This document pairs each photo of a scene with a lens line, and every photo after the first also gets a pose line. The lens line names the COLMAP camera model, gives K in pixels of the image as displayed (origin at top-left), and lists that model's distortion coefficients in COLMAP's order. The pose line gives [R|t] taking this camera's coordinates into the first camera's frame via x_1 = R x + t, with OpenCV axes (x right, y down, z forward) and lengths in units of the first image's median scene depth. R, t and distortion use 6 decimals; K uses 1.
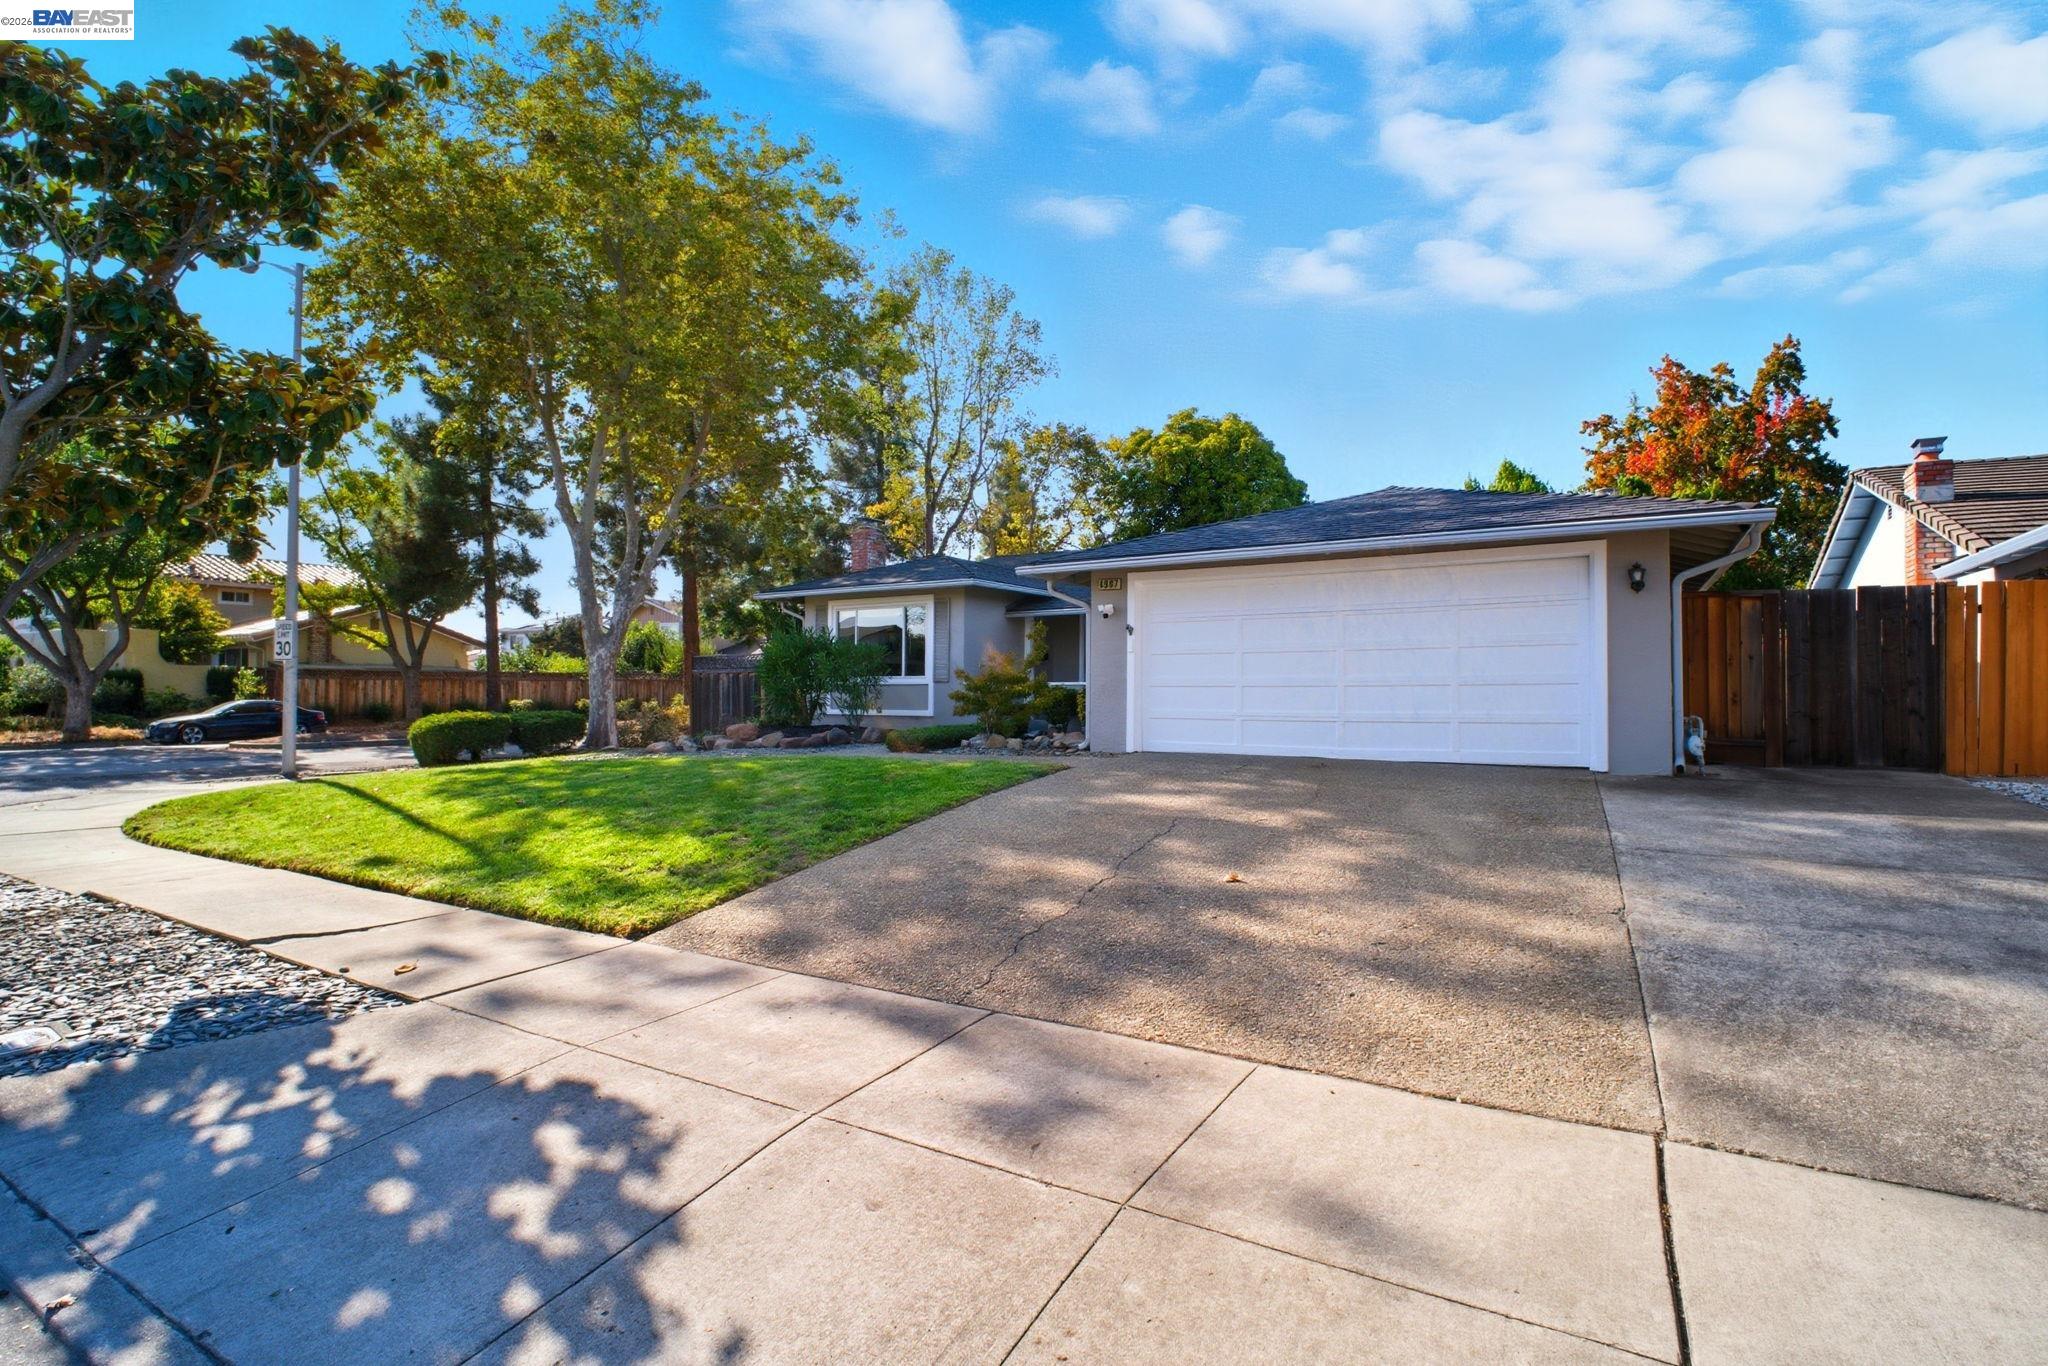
lens RADIAL K [[960.5, 0, 1025.8], [0, 960.5, 689.0], [0, 0, 1]] dist [0.002349, -0.003455]
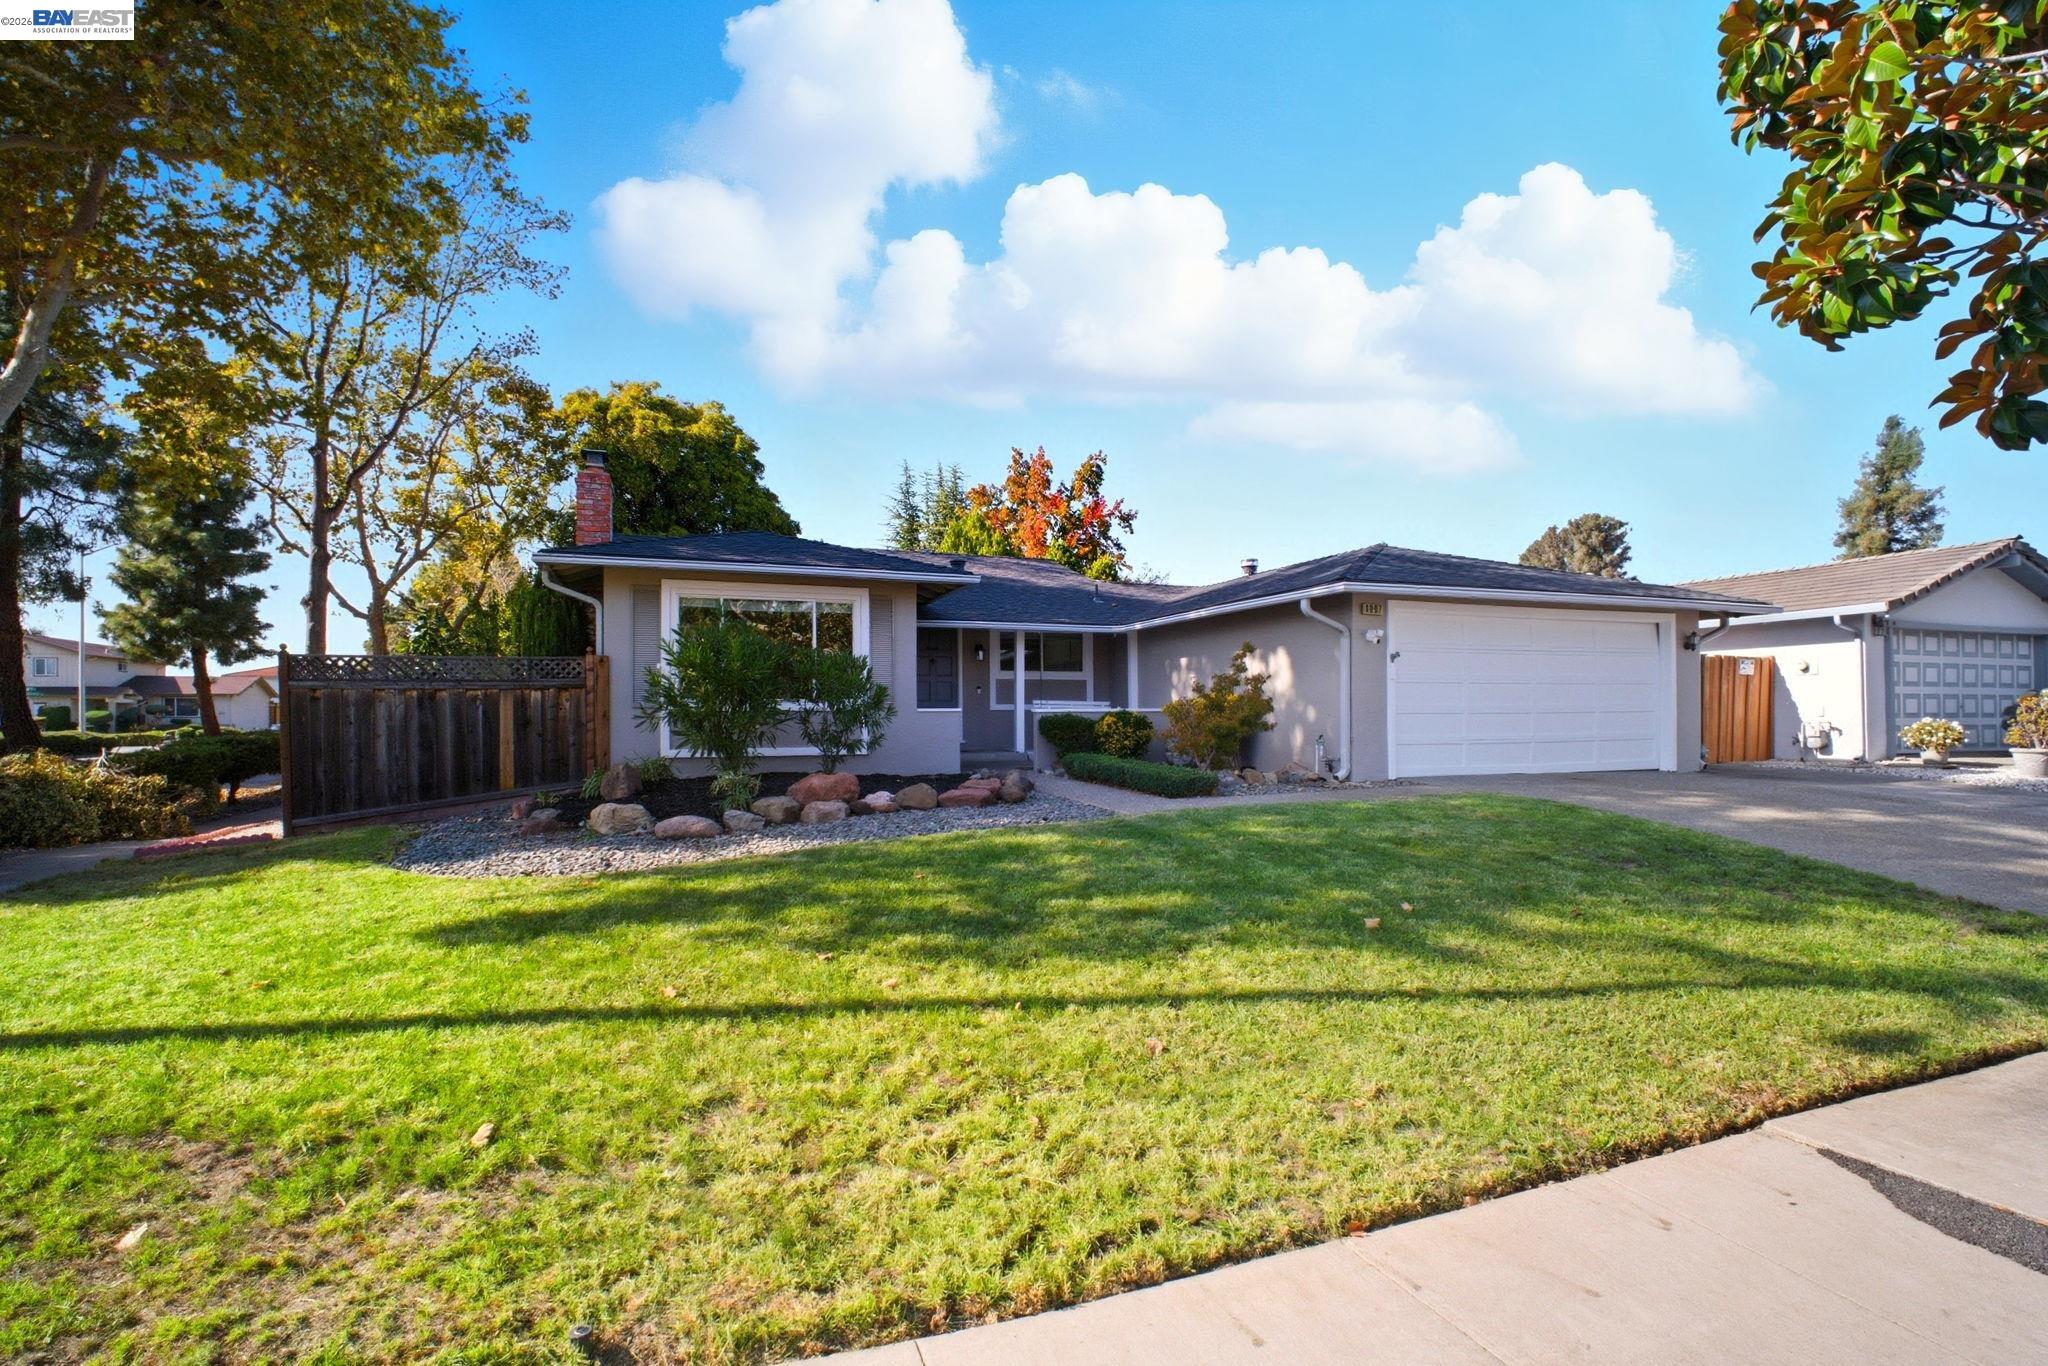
lens RADIAL K [[960.5, 0, 1065.6], [0, 960.5, 707.2], [0, 0, 1]] dist [0.002349, -0.003455]
pose [[0.608348, 0.002577, 0.793666, -0.593425], [0.003255, 0.999978, -0.005742, -0.003050], [-0.793663, 0.006076, 0.608327, 0.430641]]
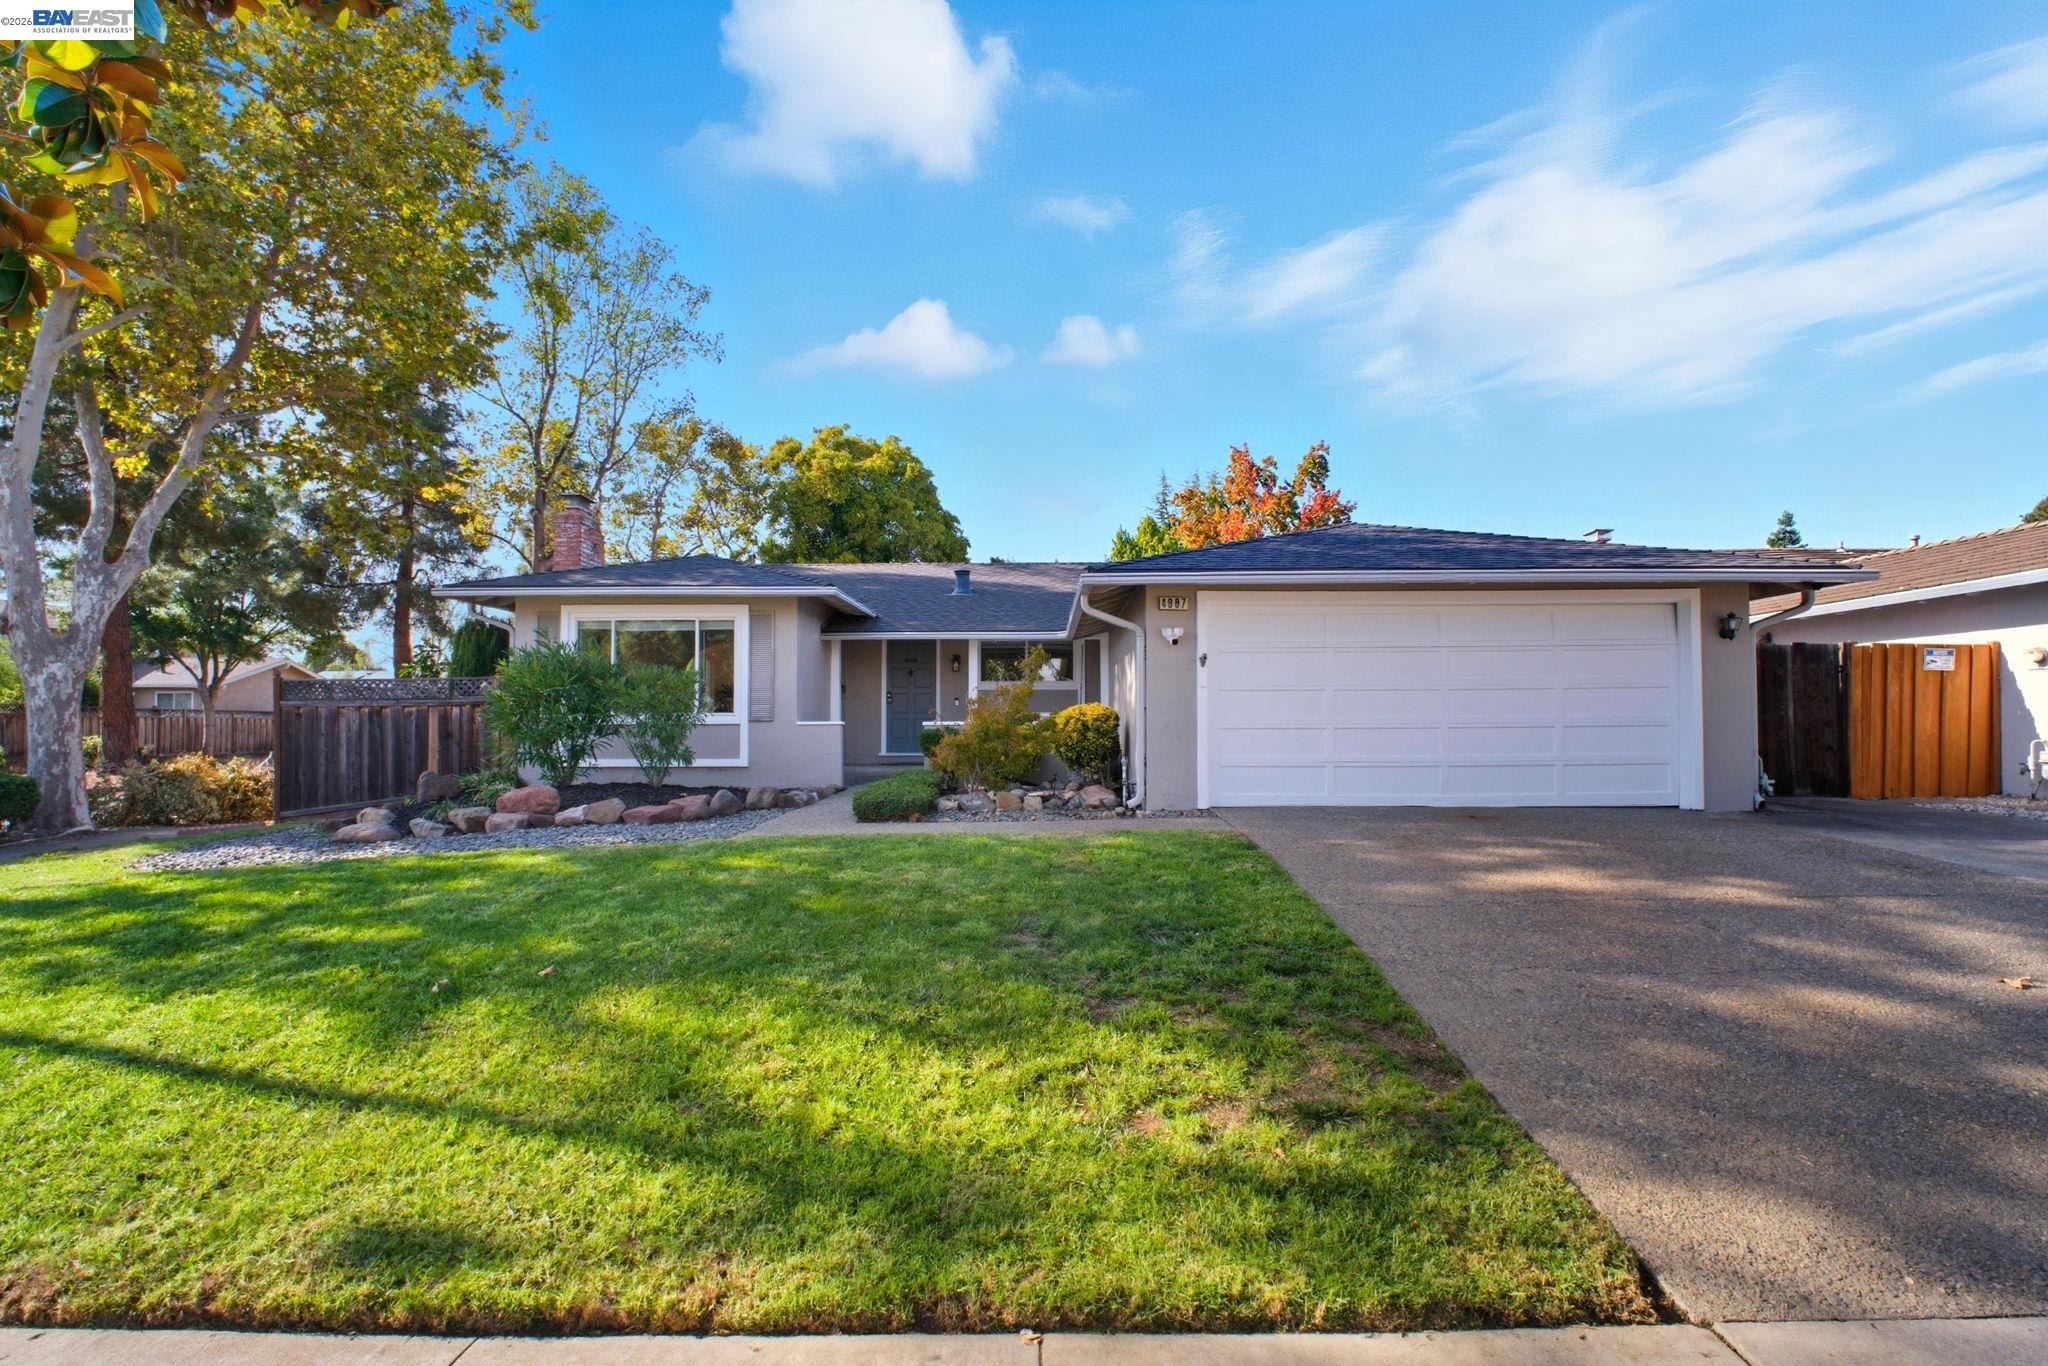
lens RADIAL K [[960.5, 0, 1032.5], [0, 960.5, 683.0], [0, 0, 1]] dist [0.002349, -0.003455]
pose [[0.860099, 0.018991, 0.509774, -0.288419], [0.002896, 0.999109, -0.042106, -0.004689], [-0.510119, 0.037692, 0.859278, 0.237653]]
